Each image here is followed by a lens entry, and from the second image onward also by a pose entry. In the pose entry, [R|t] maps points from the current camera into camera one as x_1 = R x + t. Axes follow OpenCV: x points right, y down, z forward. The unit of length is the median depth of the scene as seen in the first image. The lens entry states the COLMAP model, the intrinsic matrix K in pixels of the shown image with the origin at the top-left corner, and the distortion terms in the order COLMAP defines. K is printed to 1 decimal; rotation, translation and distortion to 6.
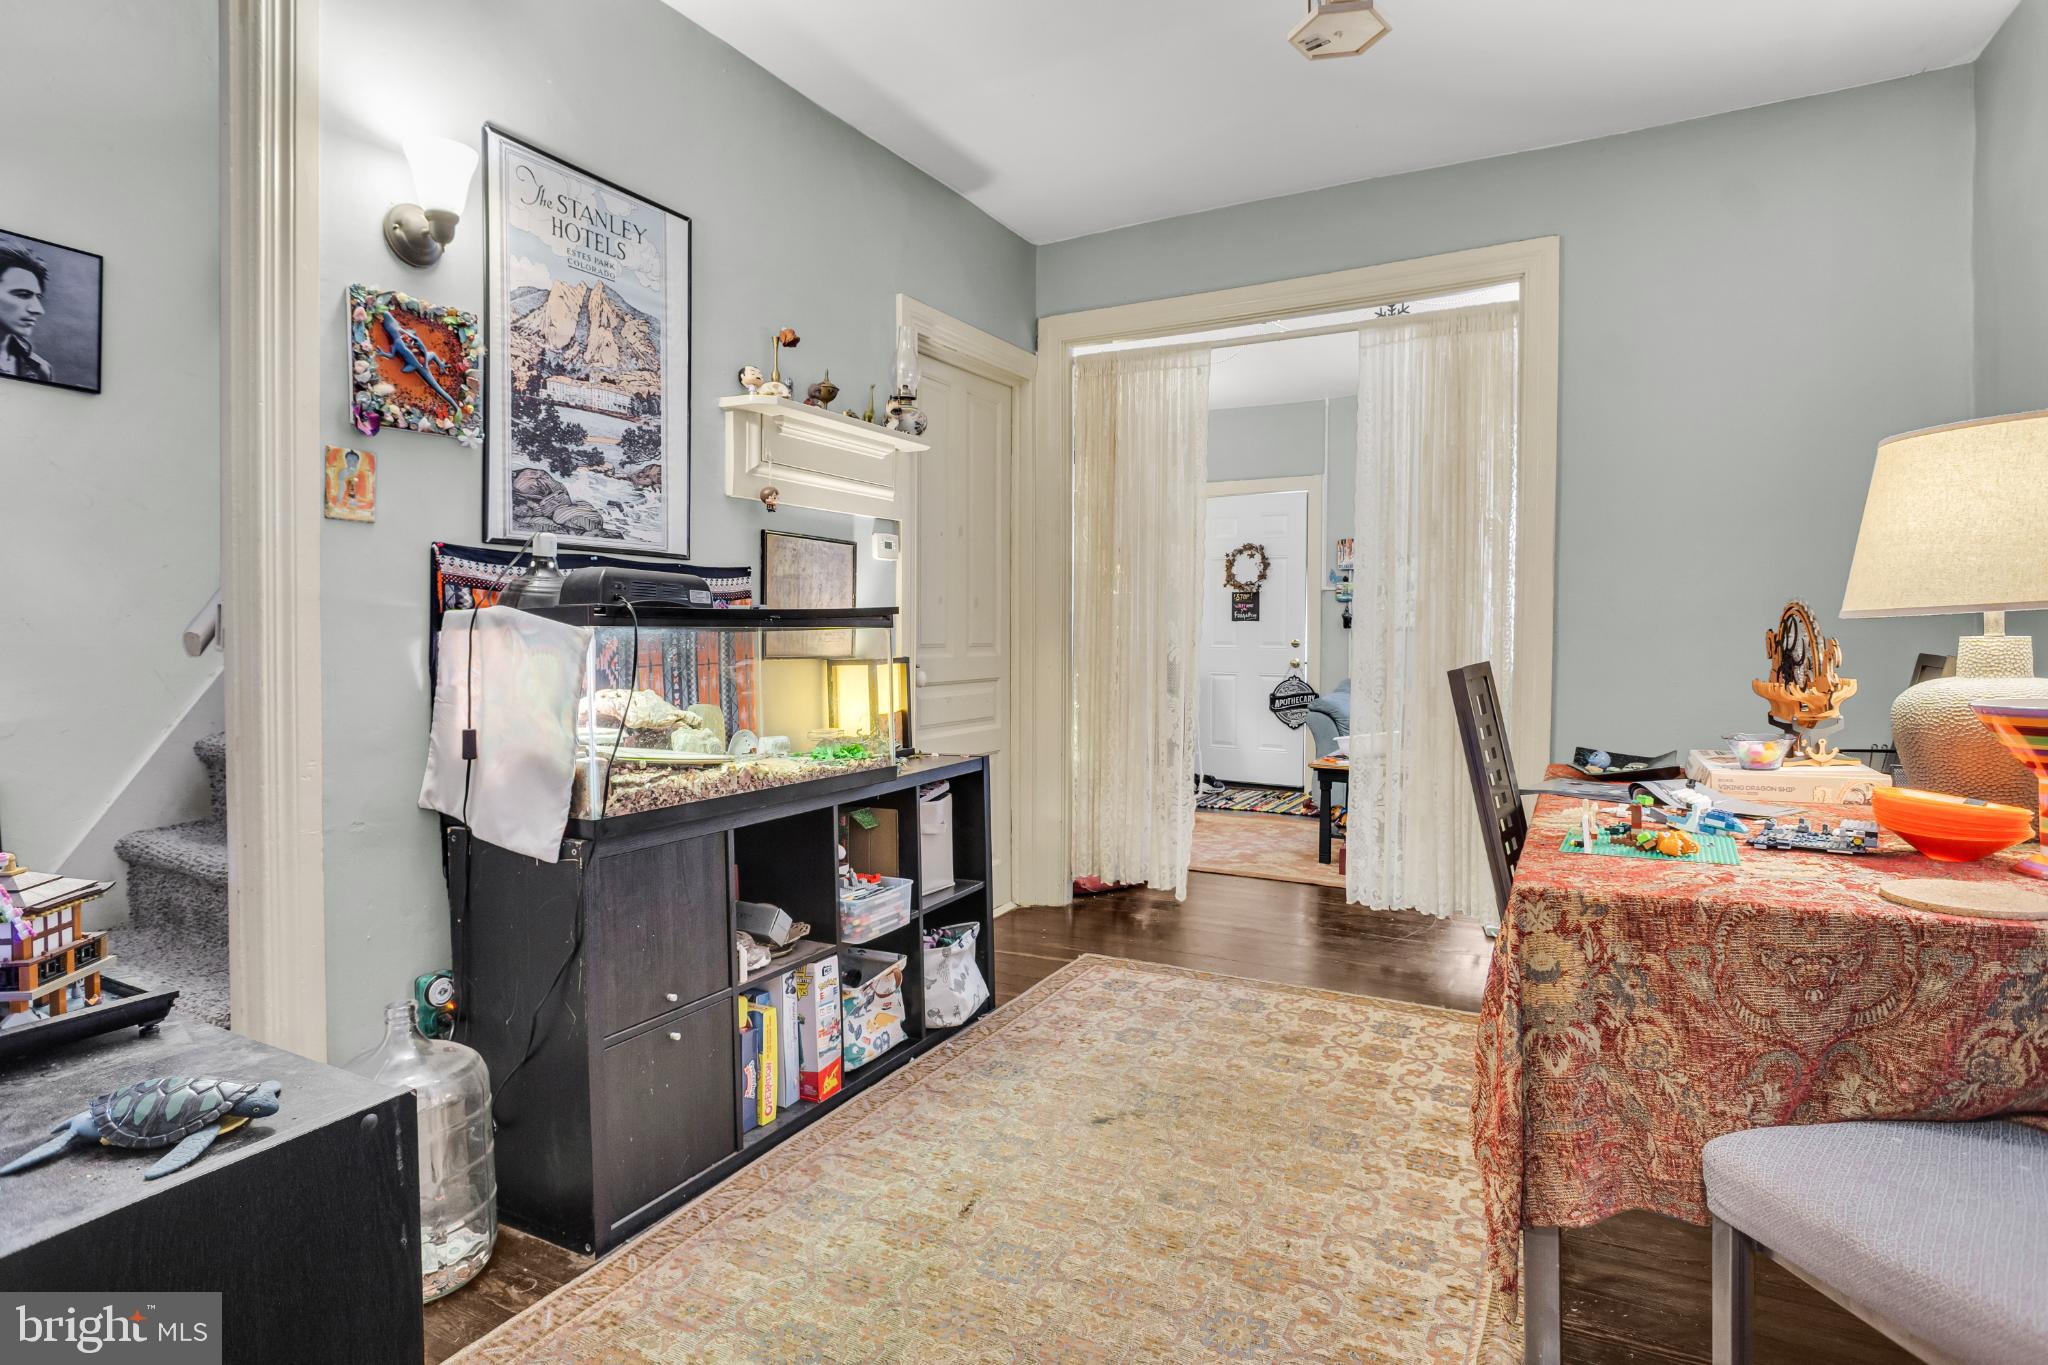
lens RADIAL K [[1092.0, 0, 1022.5], [0, 1092.0, 666.9], [0, 0, 1]] dist [-0.002274, -0.000286]
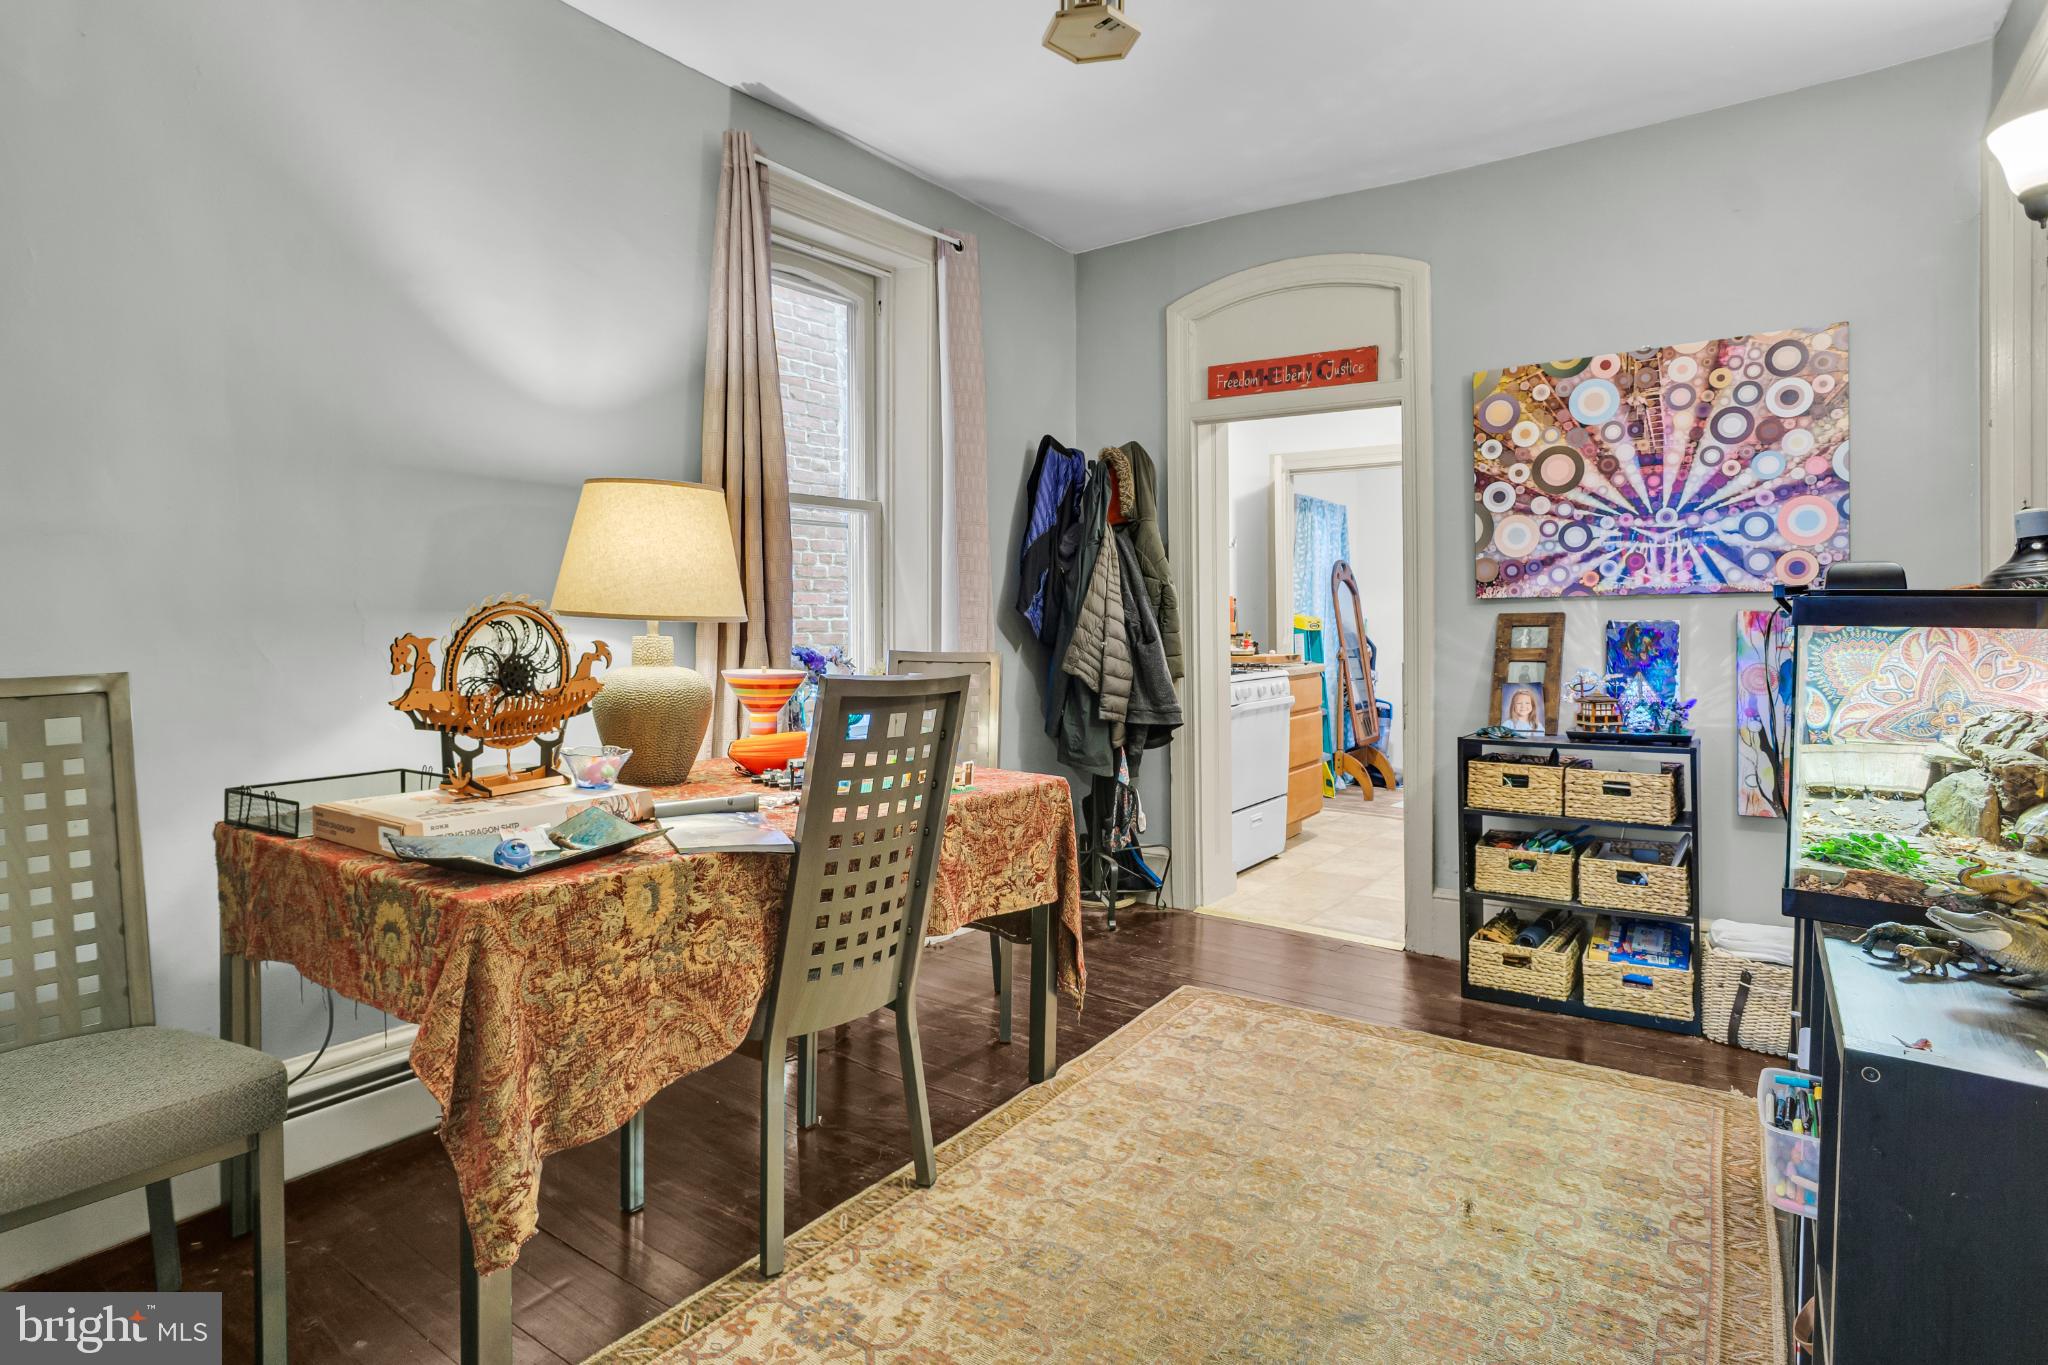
lens RADIAL K [[1092.0, 0, 1024.2], [0, 1092.0, 666.5], [0, 0, 1]] dist [-0.002274, -0.000286]
pose [[-0.994862, -0.003709, 0.101175, 0.268502], [0.001275, 0.998791, 0.049150, -0.052345], [-0.101235, 0.049026, -0.993654, 2.126262]]
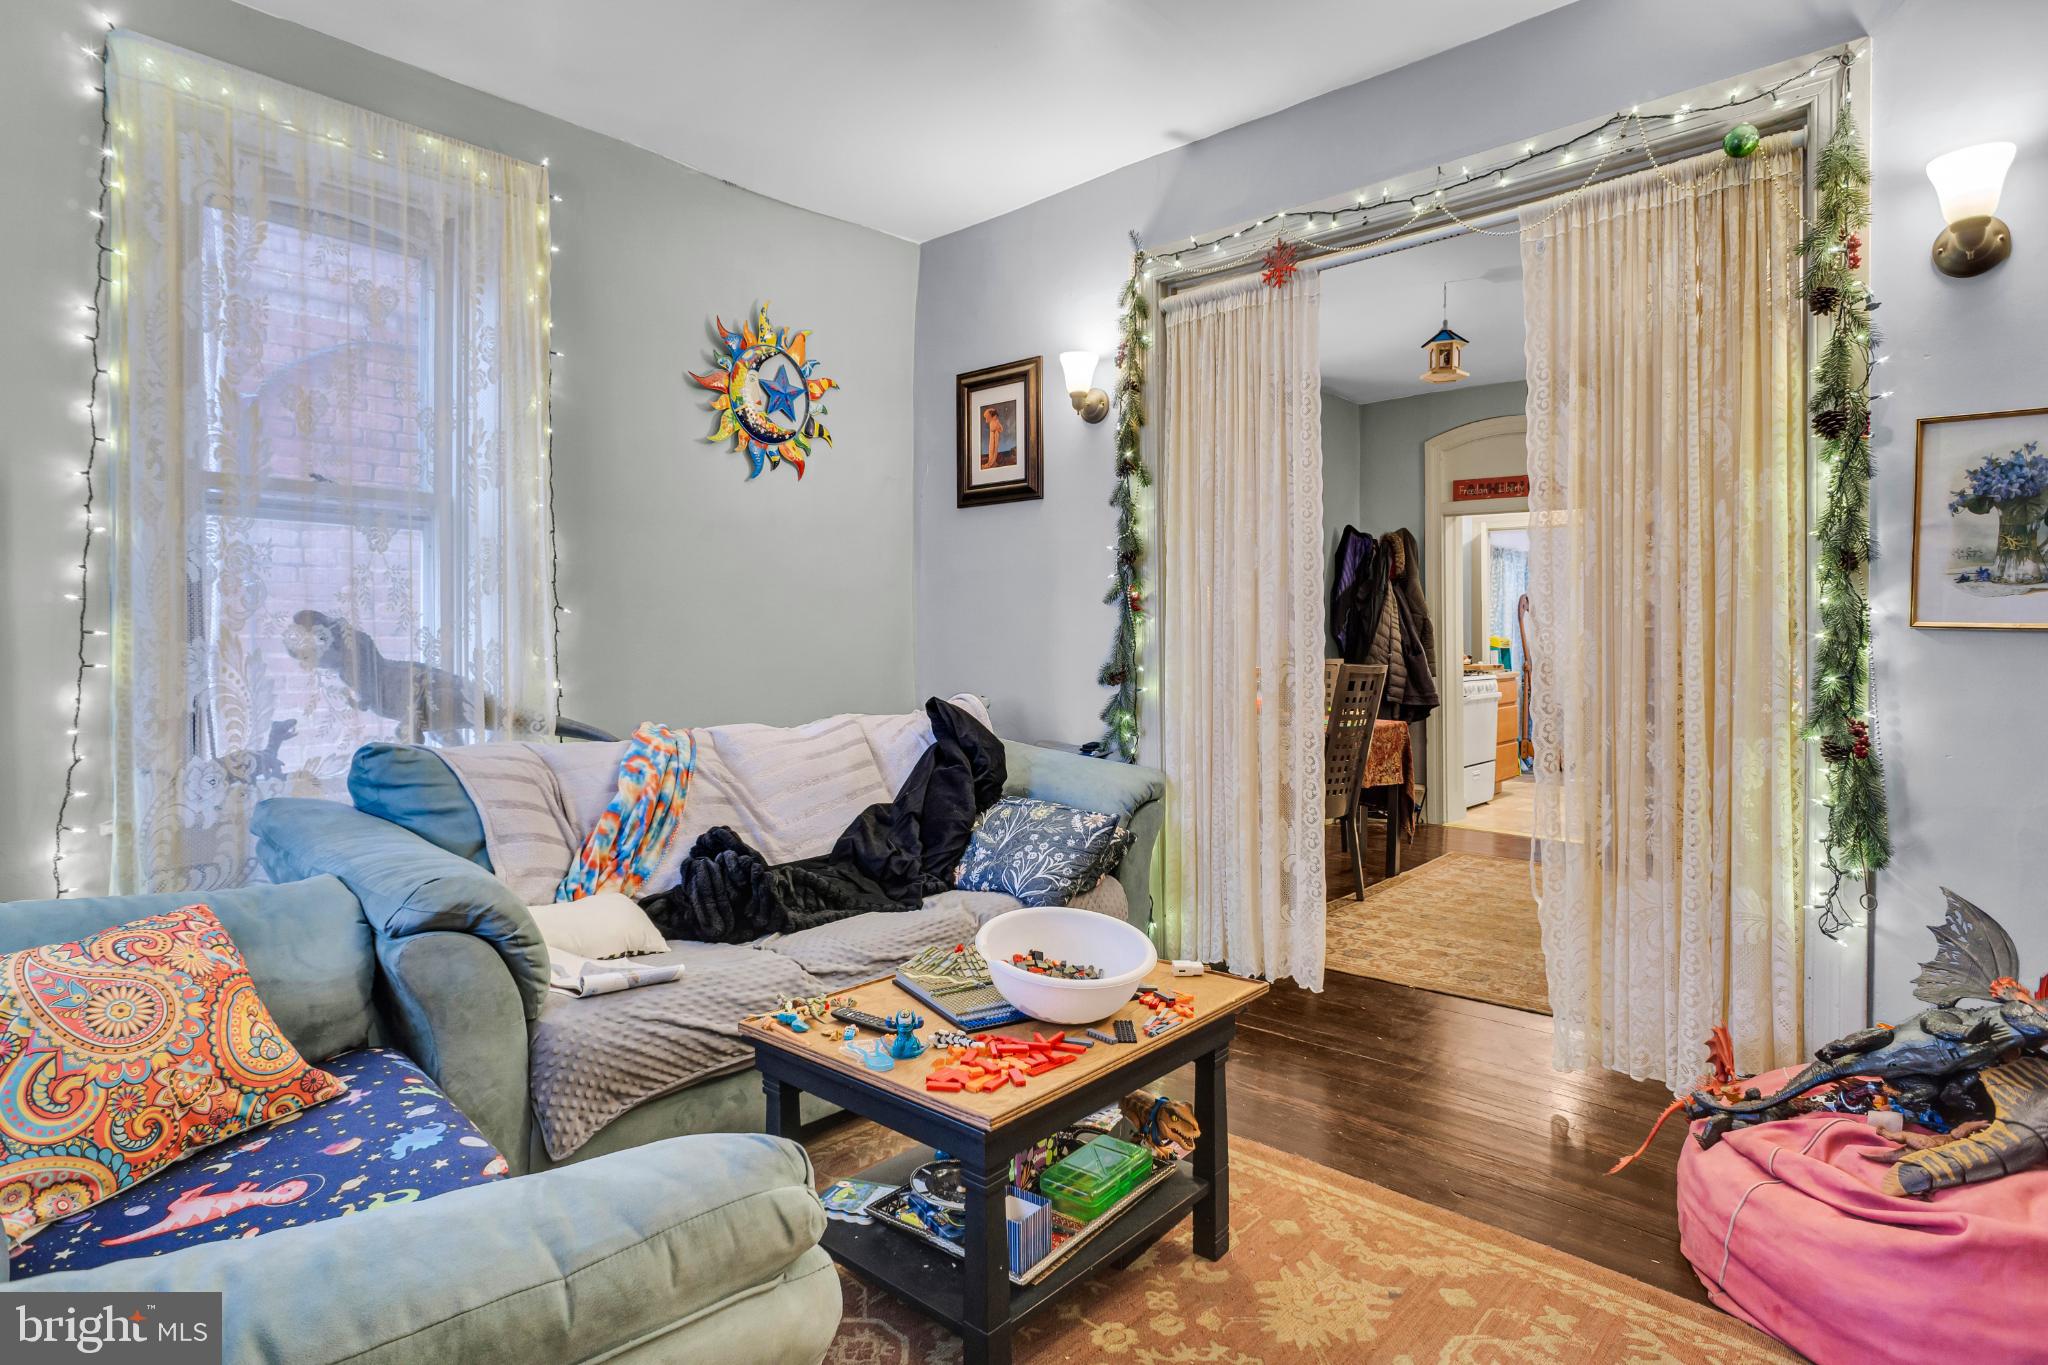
lens RADIAL K [[1092.0, 0, 1023.8], [0, 1092.0, 671.7], [0, 0, 1]] dist [-0.002274, -0.000286]
pose [[-0.975223, -0.006944, 0.221115, 0.680751], [0.001271, 0.999315, 0.036988, -0.067540], [-0.221220, 0.036353, -0.974546, 3.573002]]
